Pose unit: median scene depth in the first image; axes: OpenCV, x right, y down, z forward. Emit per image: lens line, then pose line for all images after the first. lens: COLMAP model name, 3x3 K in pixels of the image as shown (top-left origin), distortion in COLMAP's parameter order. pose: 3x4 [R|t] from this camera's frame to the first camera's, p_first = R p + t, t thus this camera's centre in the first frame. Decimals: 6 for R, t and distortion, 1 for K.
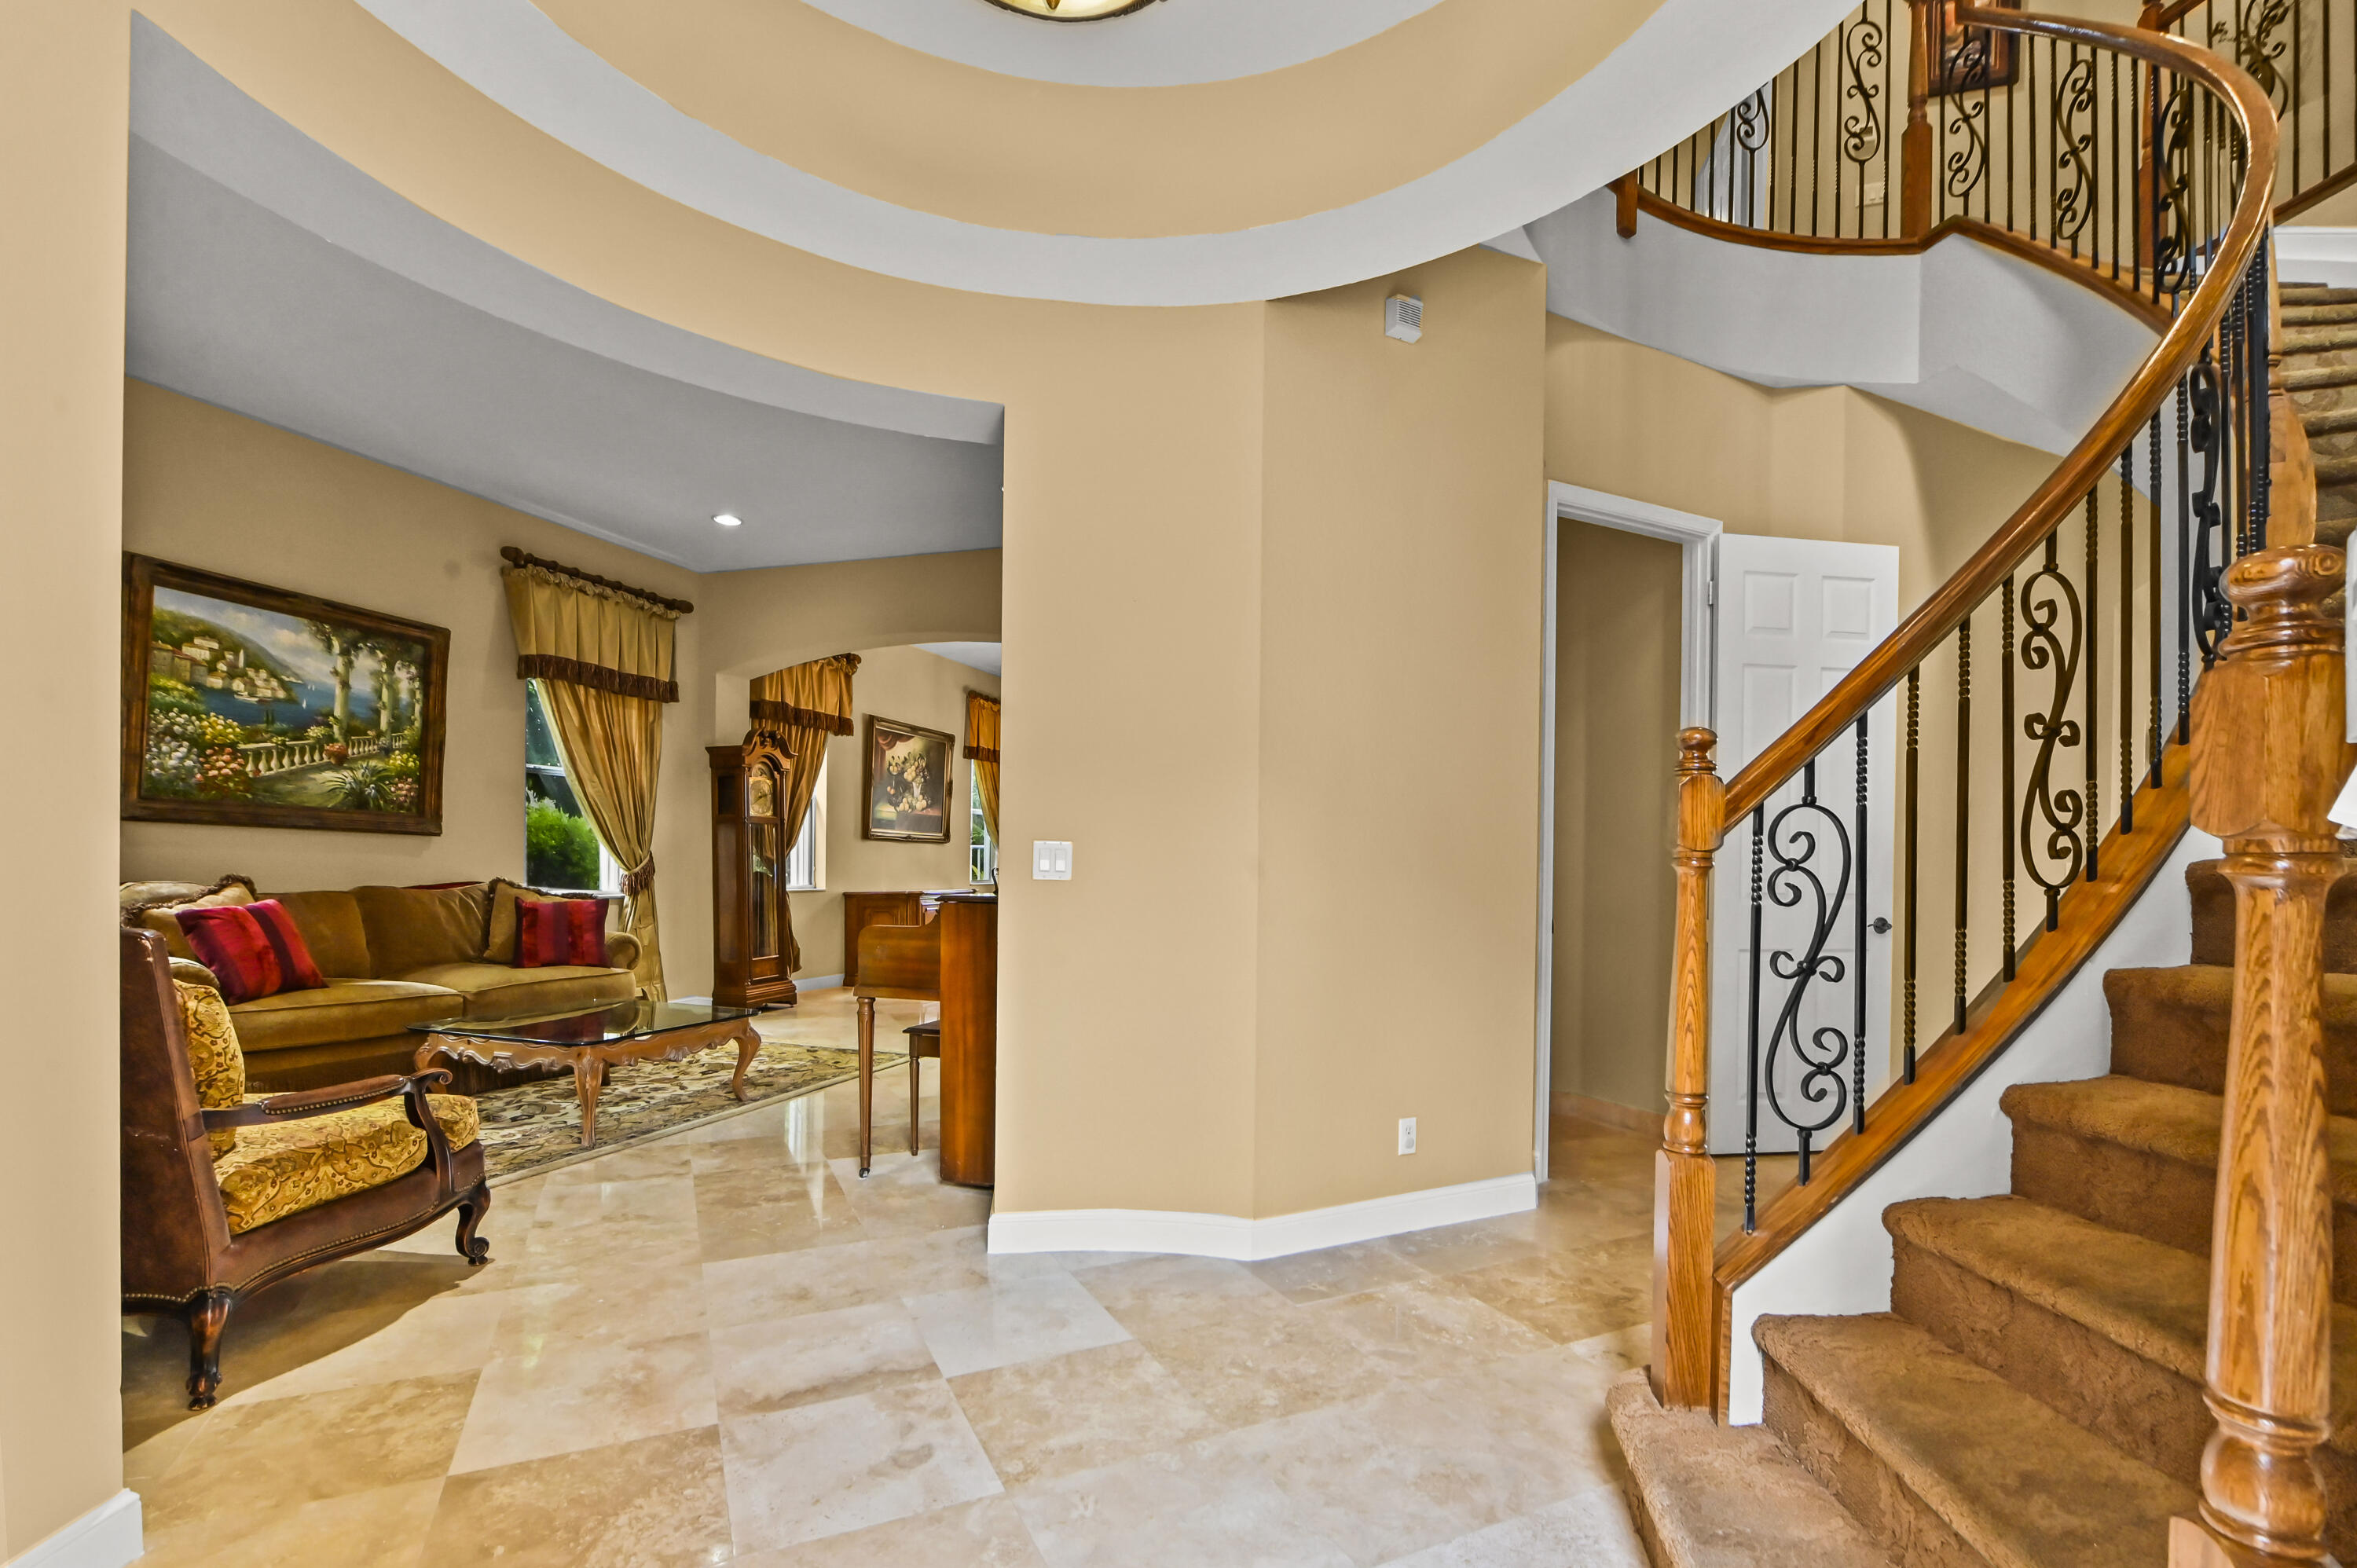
lens RADIAL K [[1062.4, 0, 1132.5], [0, 1062.4, 870.1], [0, 0, 1]] dist [-0.004263, -0.000787]
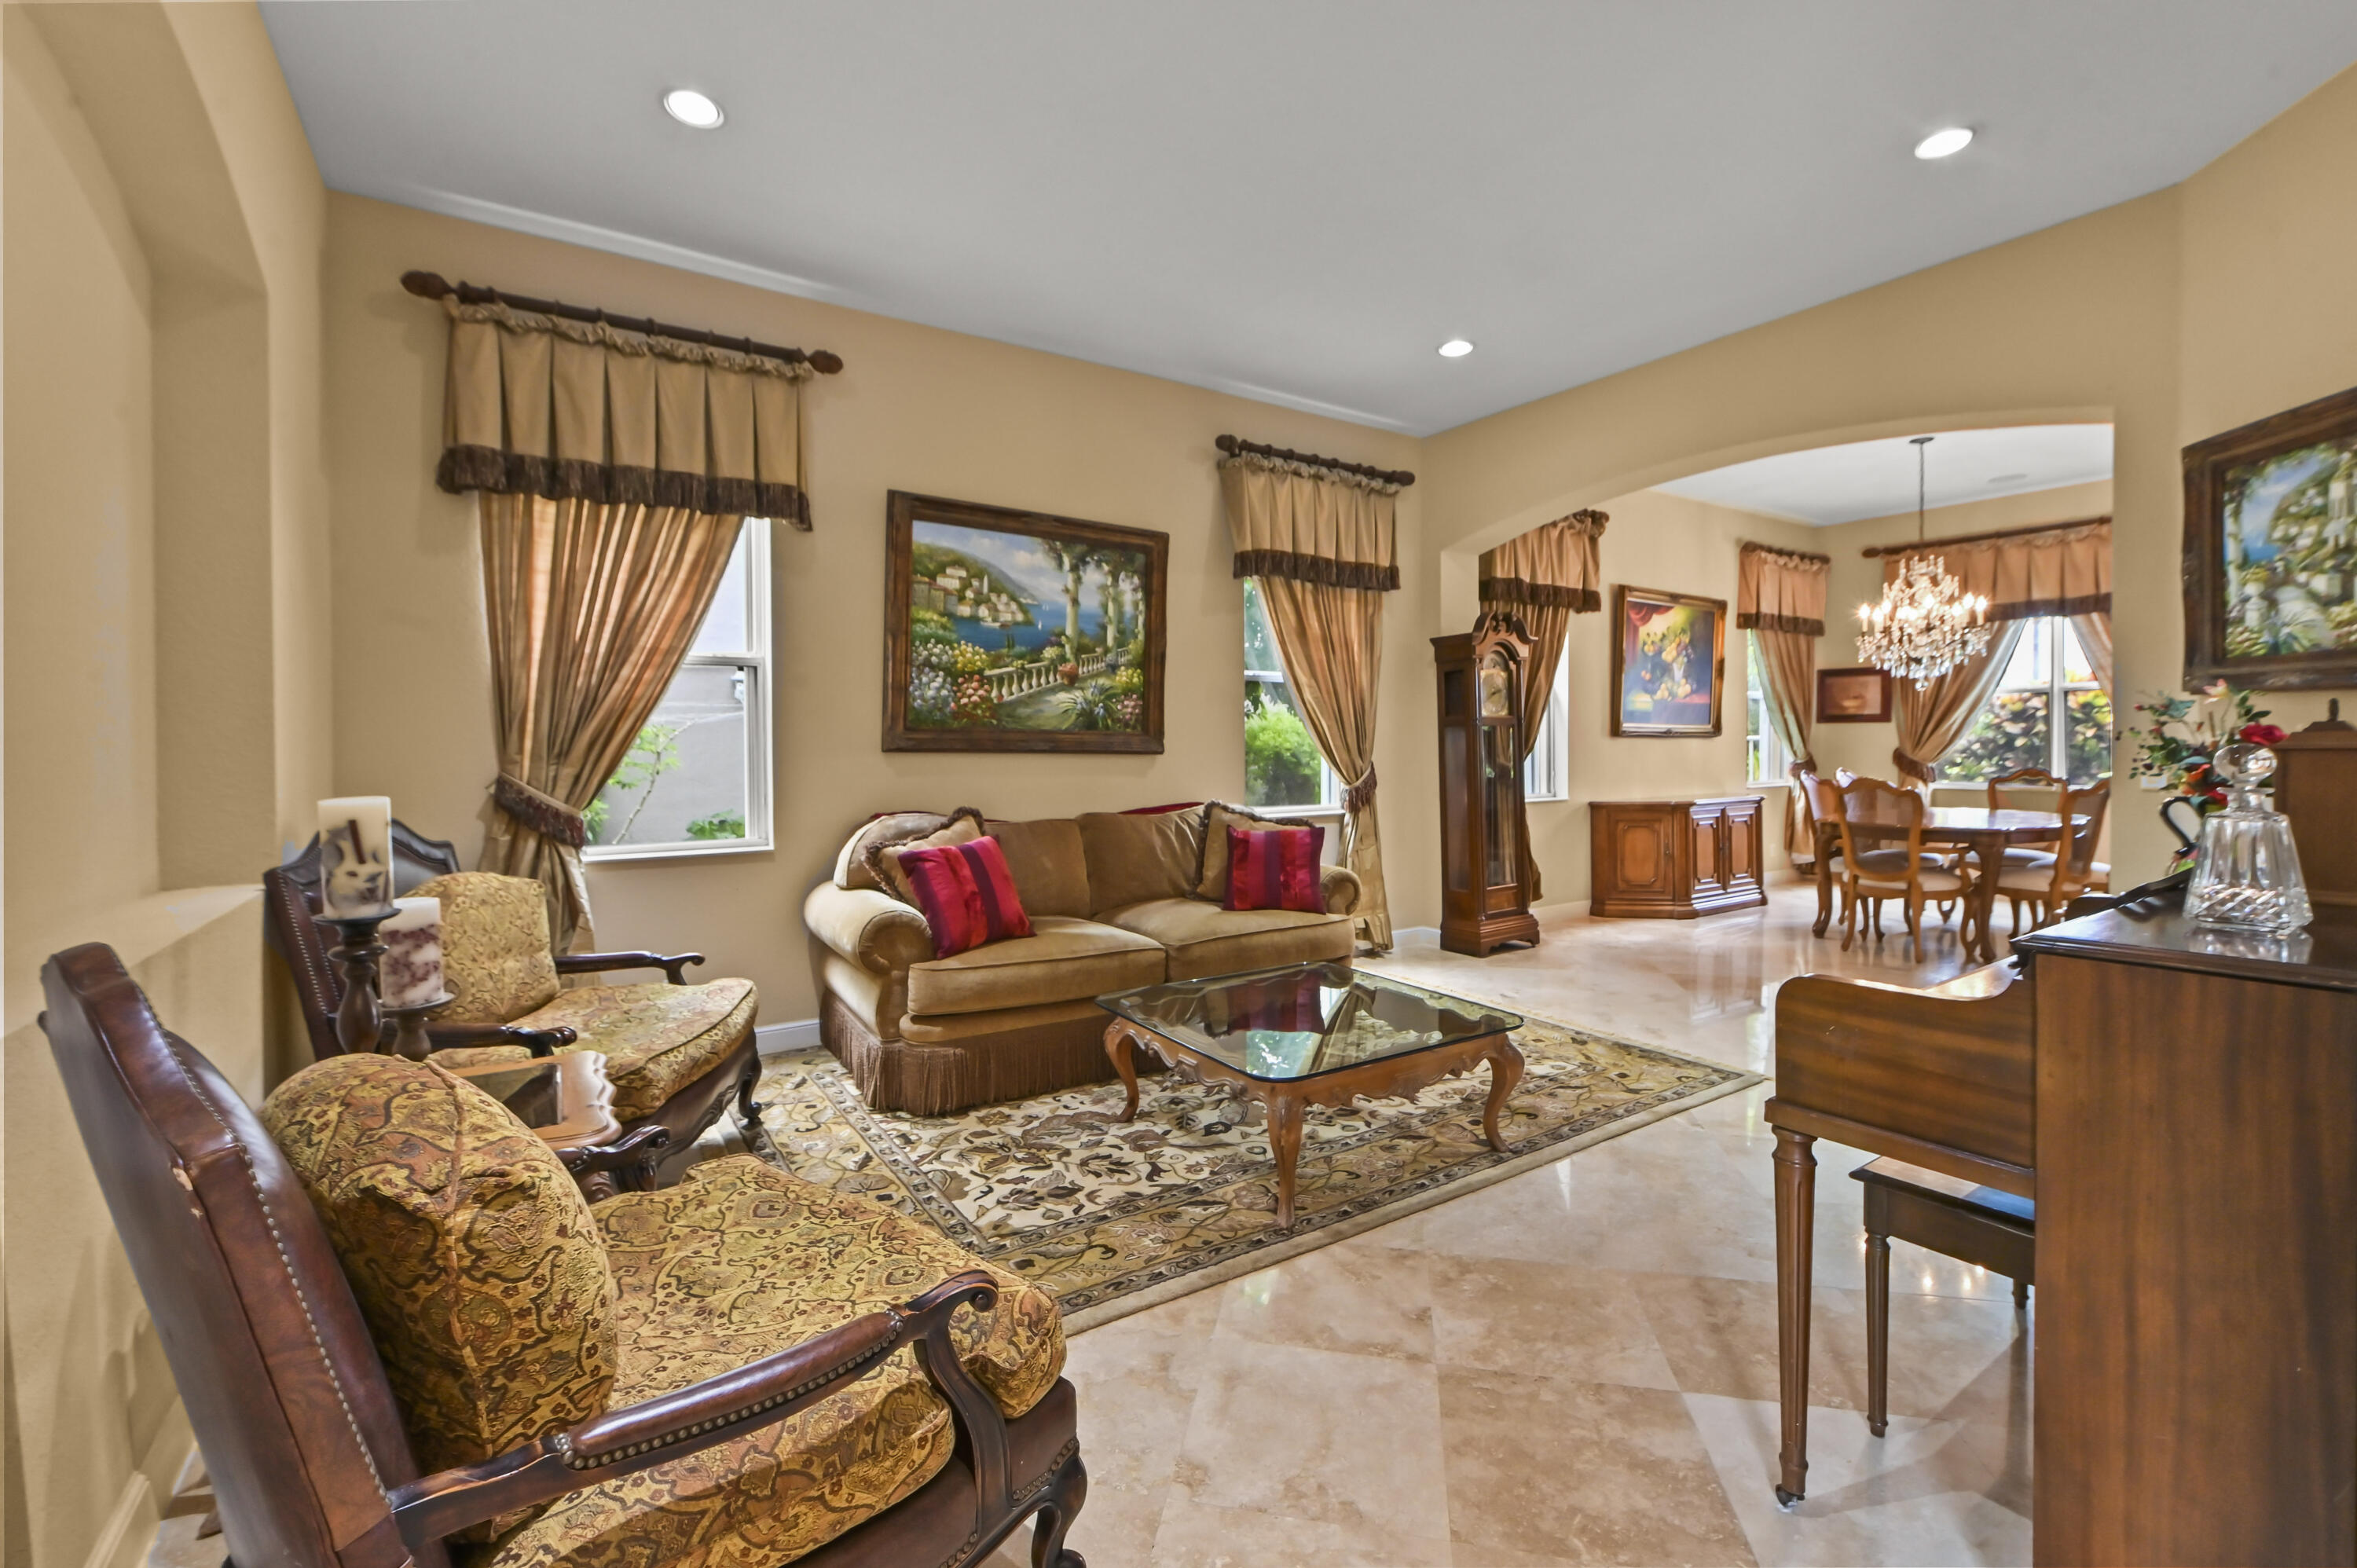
lens RADIAL K [[969.1, 0, 1174.0], [0, 969.1, 783.7], [0, 0, 1]] dist [-0.014481, -0.000274]
pose [[0.806821, 0.001842, -0.590793, -0.145154], [0.016310, 0.999545, 0.025389, -0.029557], [0.590571, -0.030121, 0.806423, 0.330407]]
